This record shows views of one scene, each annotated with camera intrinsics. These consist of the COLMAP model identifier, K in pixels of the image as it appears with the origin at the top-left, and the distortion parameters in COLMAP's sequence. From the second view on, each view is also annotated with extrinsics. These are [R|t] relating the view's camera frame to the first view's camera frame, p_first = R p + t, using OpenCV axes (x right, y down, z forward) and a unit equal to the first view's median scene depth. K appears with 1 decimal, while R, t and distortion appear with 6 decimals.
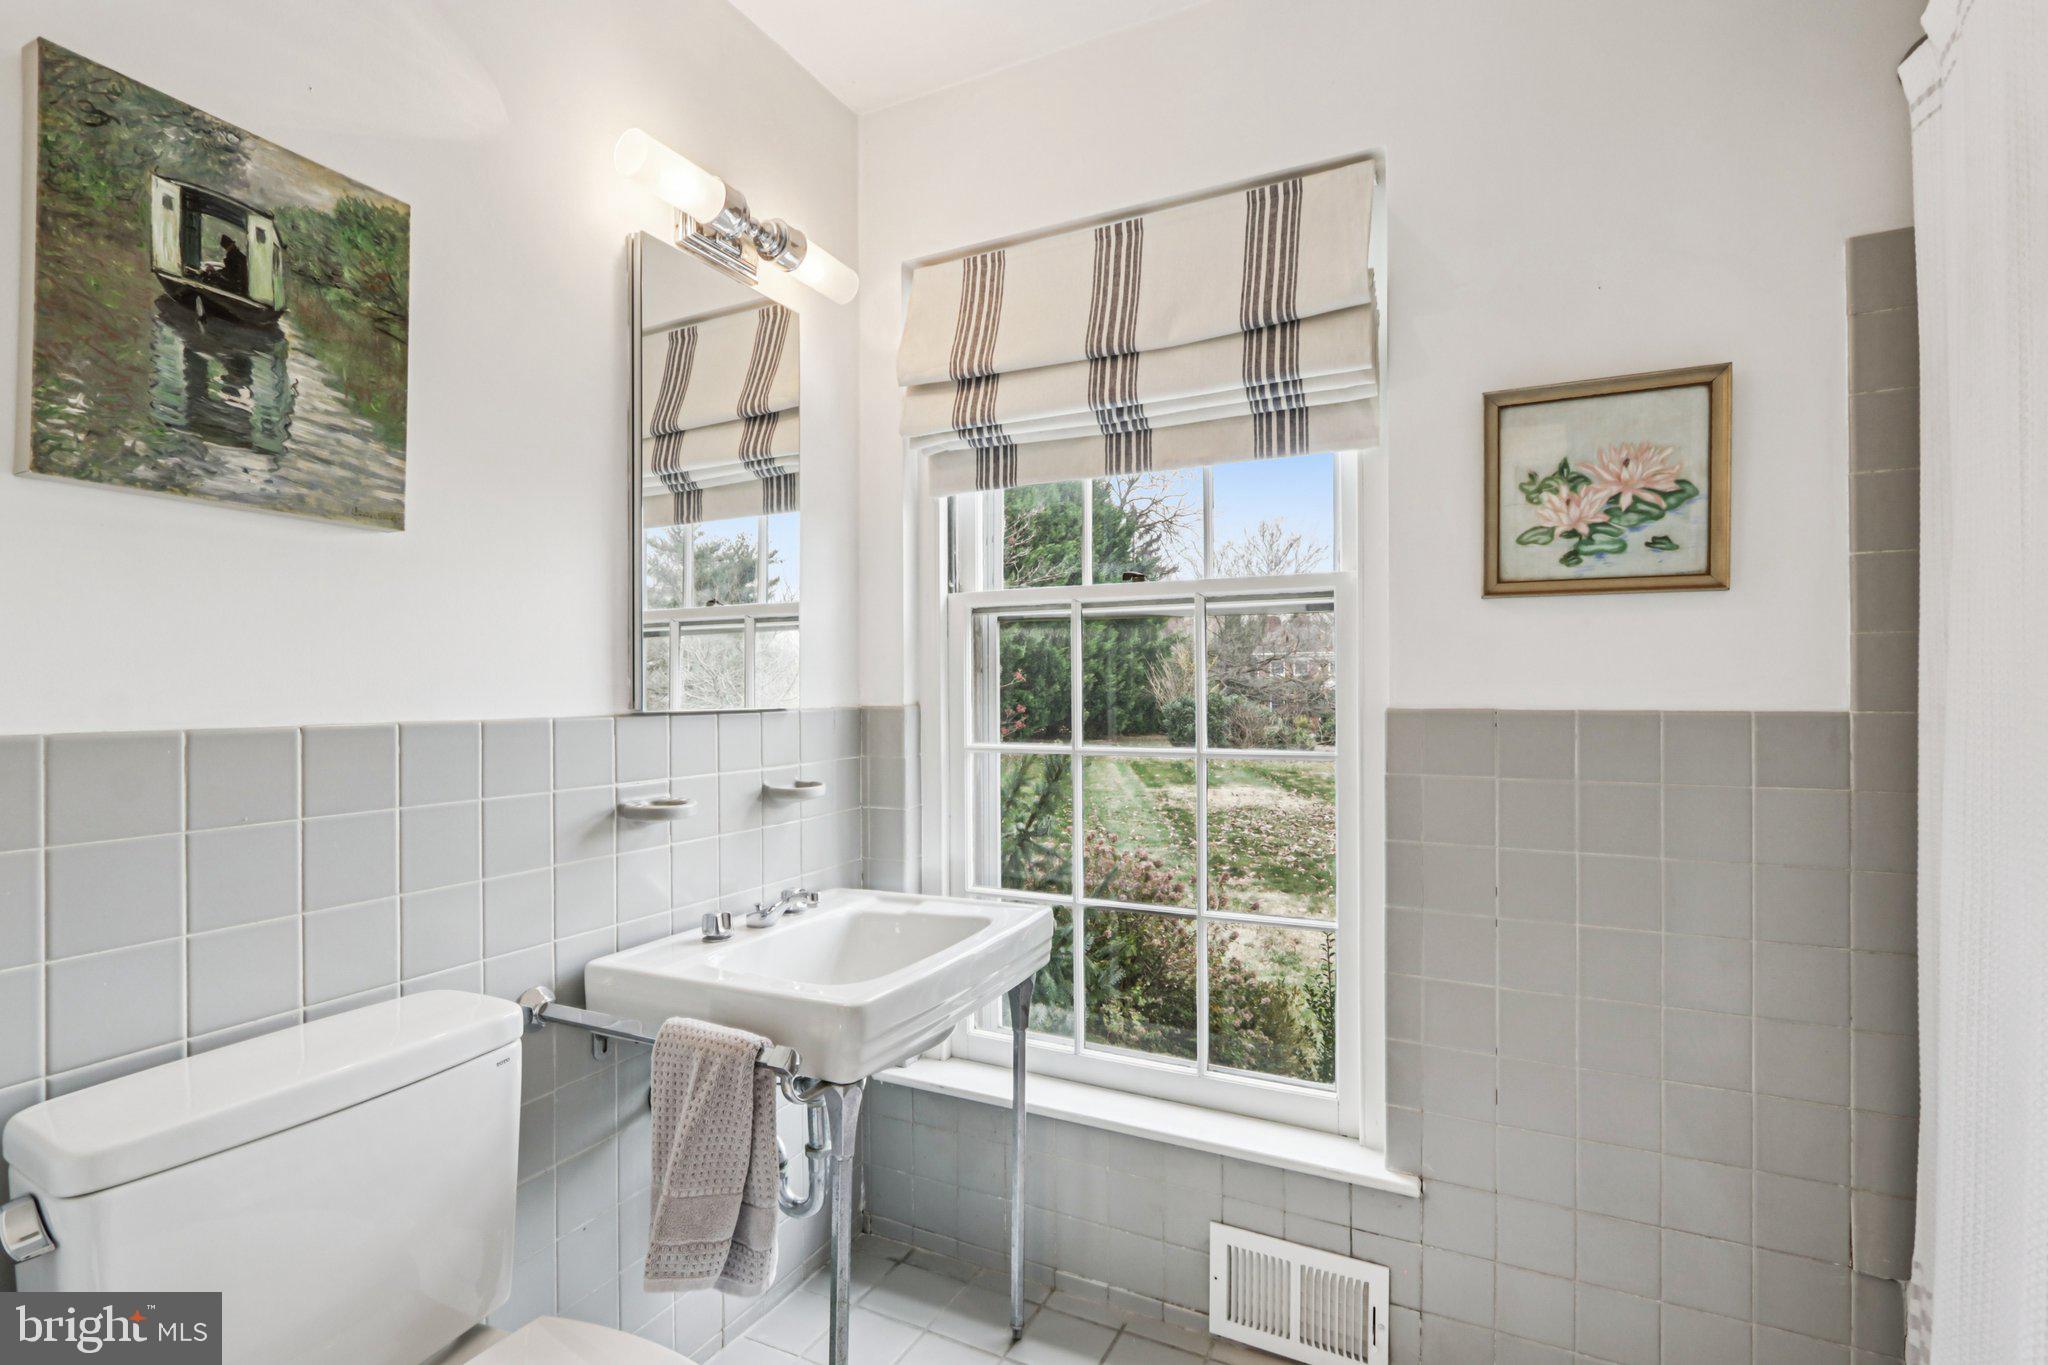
lens RADIAL K [[959.2, 0, 1017.0], [0, 959.2, 687.4], [0, 0, 1]] dist [-0.007383, 0.002063]
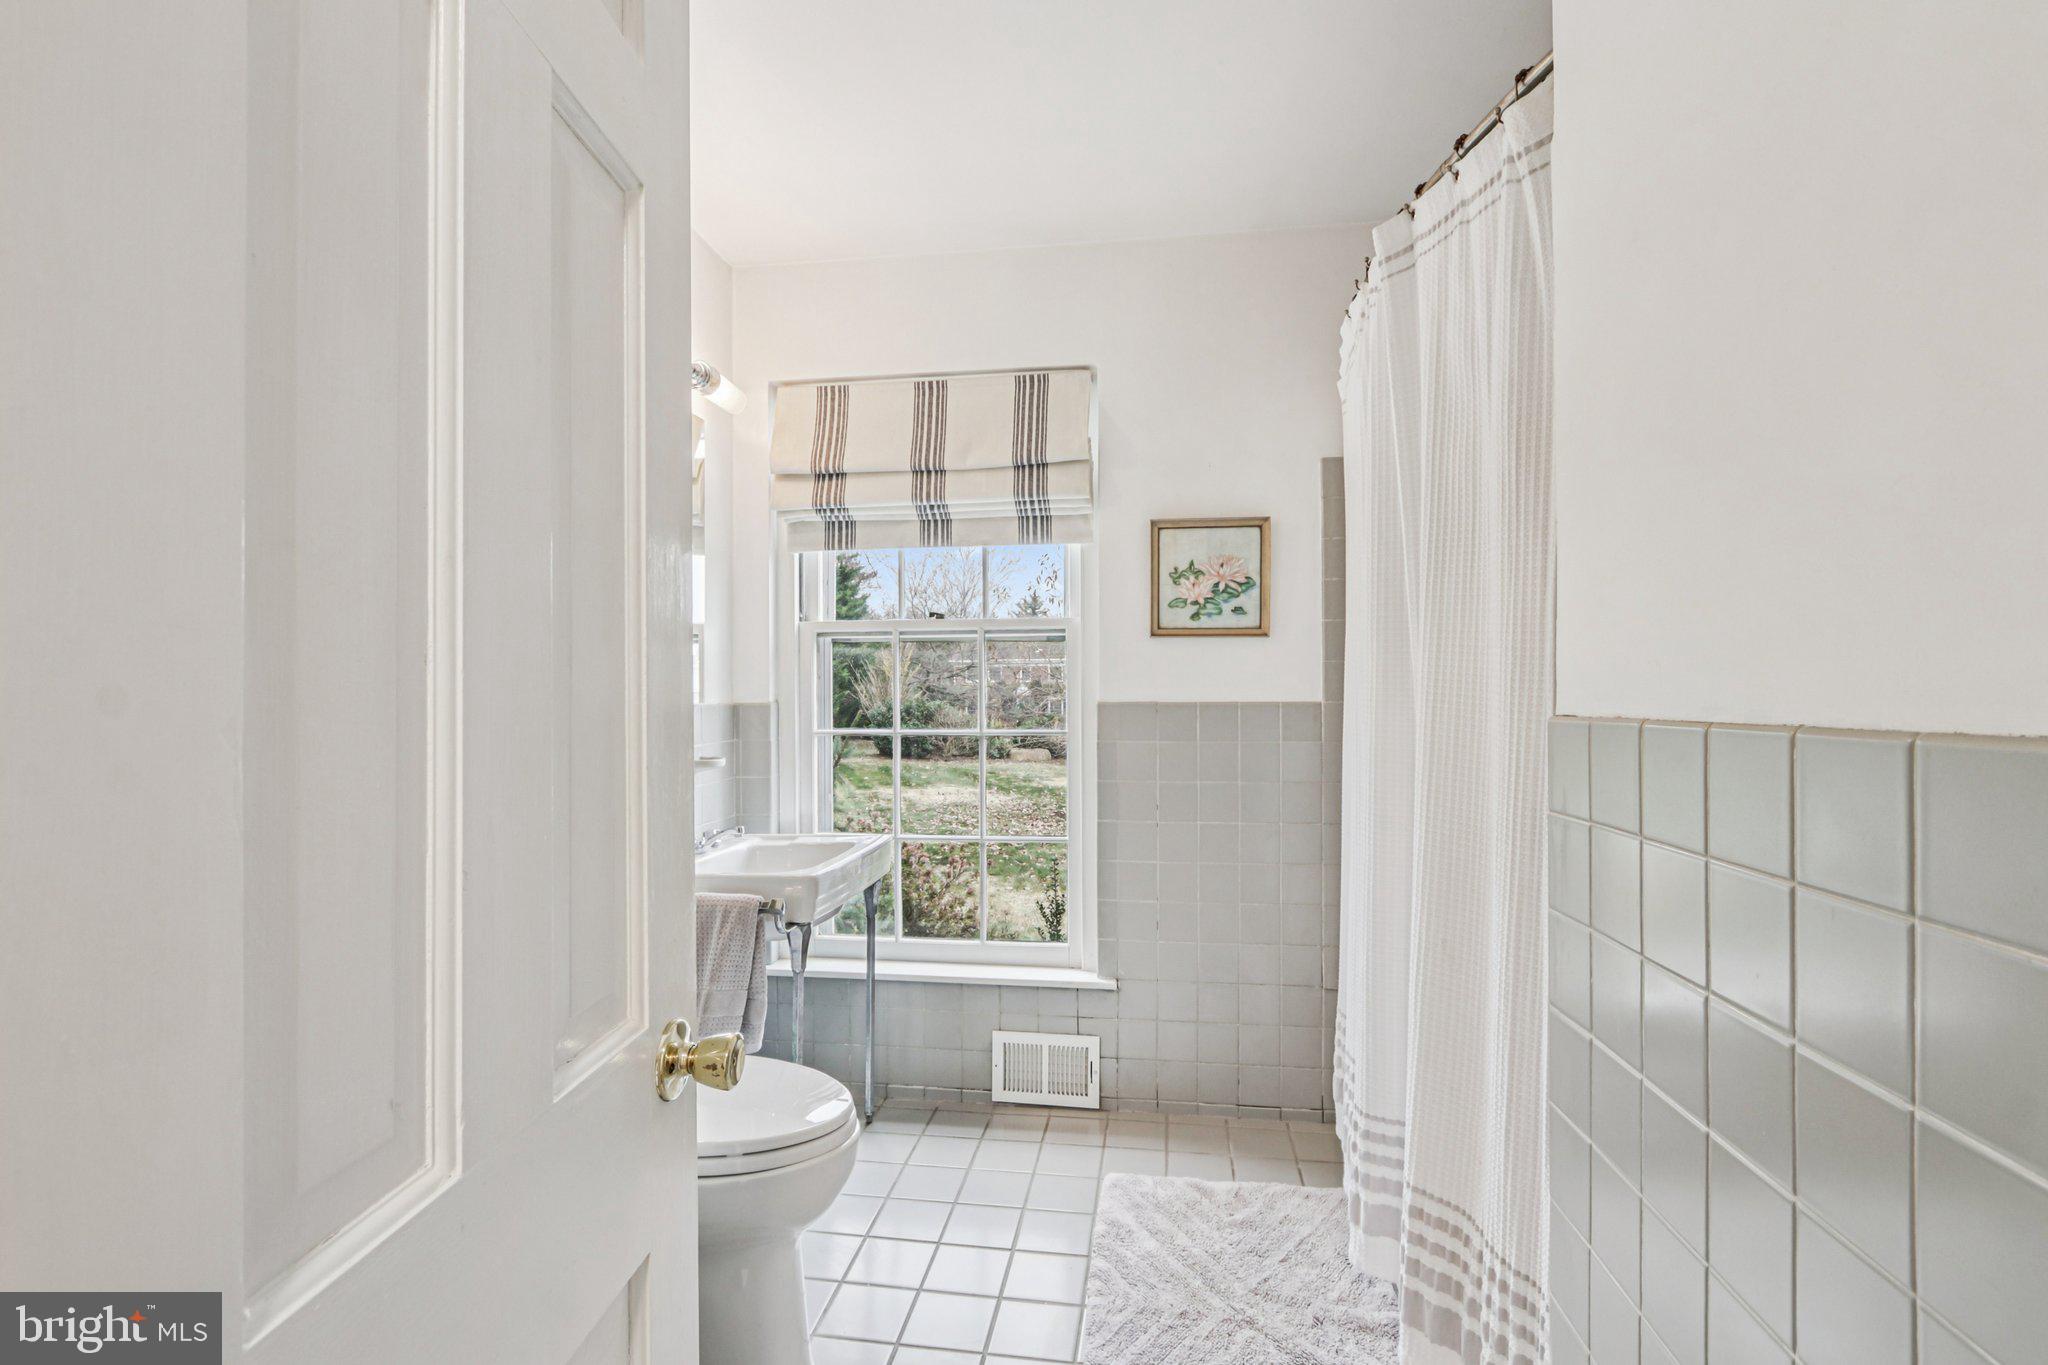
lens RADIAL K [[947.8, 0, 1025.5], [0, 947.8, 691.6], [0, 0, 1]] dist [-0.021460, 0.014258]
pose [[0.949765, 0.000149, 0.312962, -0.240475], [0.000320, 0.999999, -0.001448, 0.006295], [-0.312962, 0.001476, 0.949764, -0.507046]]
